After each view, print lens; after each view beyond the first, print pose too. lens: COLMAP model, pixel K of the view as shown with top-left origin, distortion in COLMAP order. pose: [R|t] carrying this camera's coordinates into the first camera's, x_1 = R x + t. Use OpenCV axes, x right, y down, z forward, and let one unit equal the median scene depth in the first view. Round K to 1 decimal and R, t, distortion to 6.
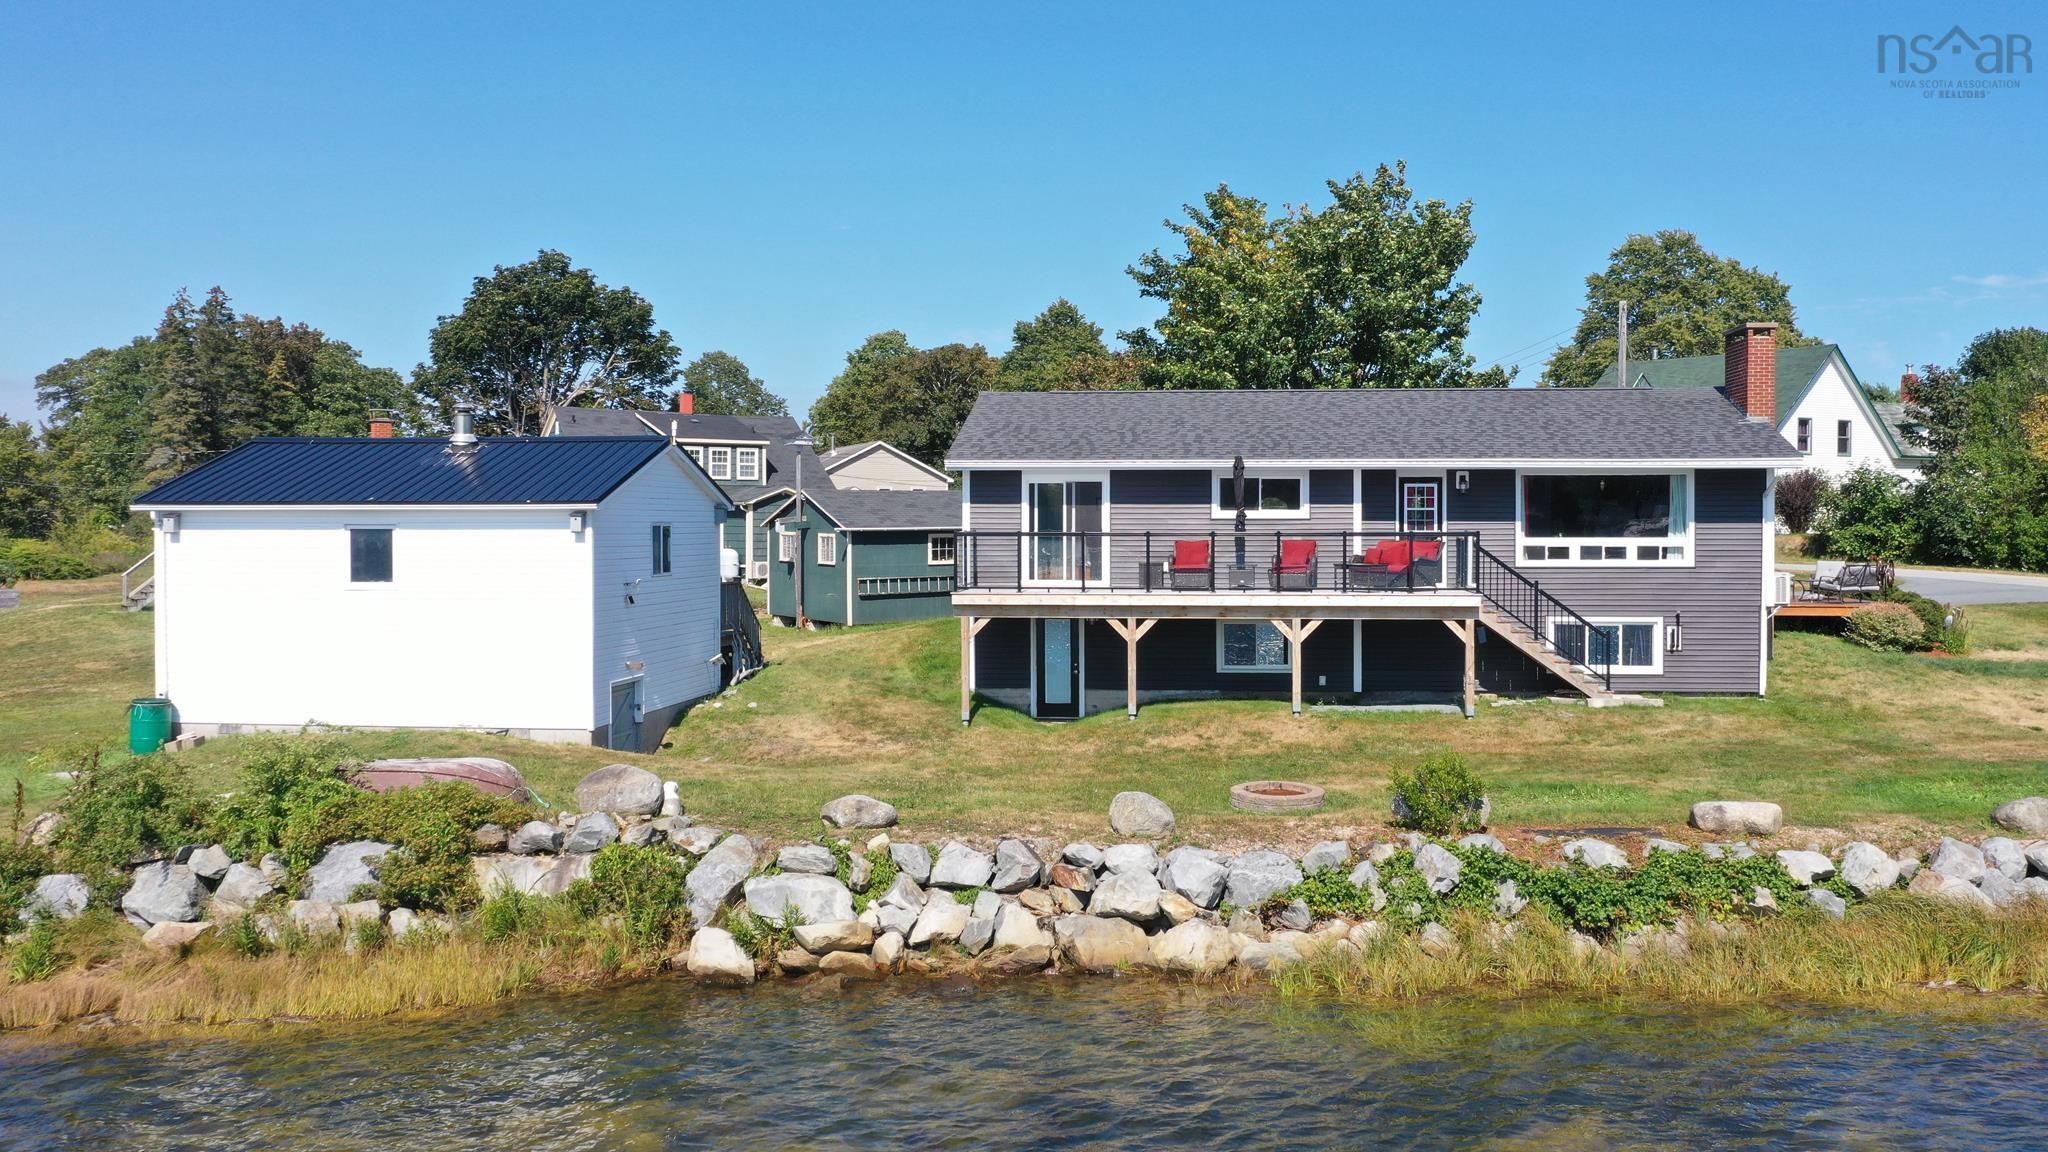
lens RADIAL K [[1724.7, 0, 1024.0], [0, 1724.7, 576.0], [0, 0, 1]] dist [0.004594, -0.004007]
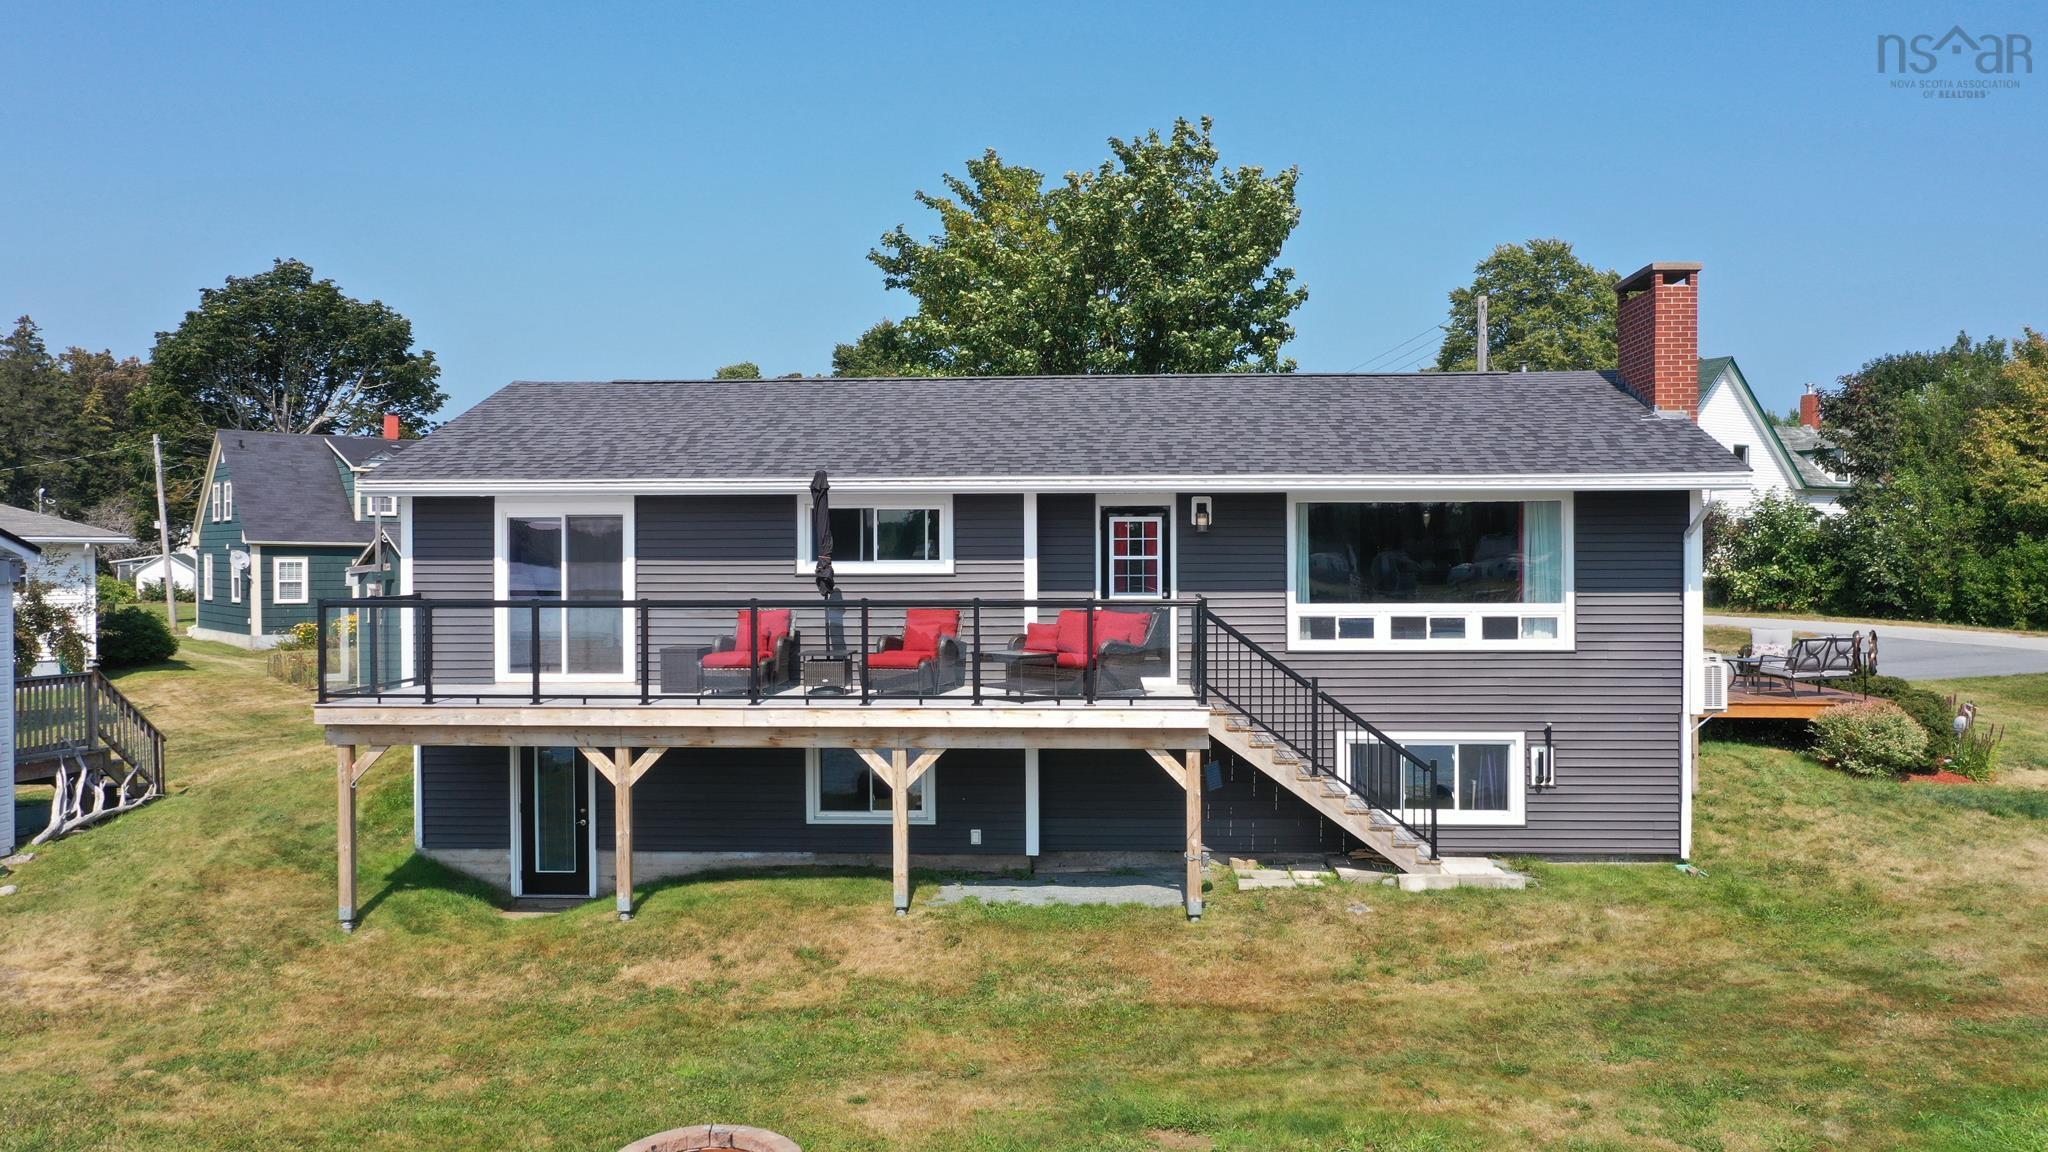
lens RADIAL K [[1593.6, 0, 993.2], [0, 1593.6, 597.3], [0, 0, 1]] dist [0.005122, 0.002358]
pose [[0.999697, -0.003632, 0.024359, 0.163687], [0.003785, 0.999973, -0.006221, -0.021119], [-0.024335, 0.006311, 0.999684, 0.426479]]
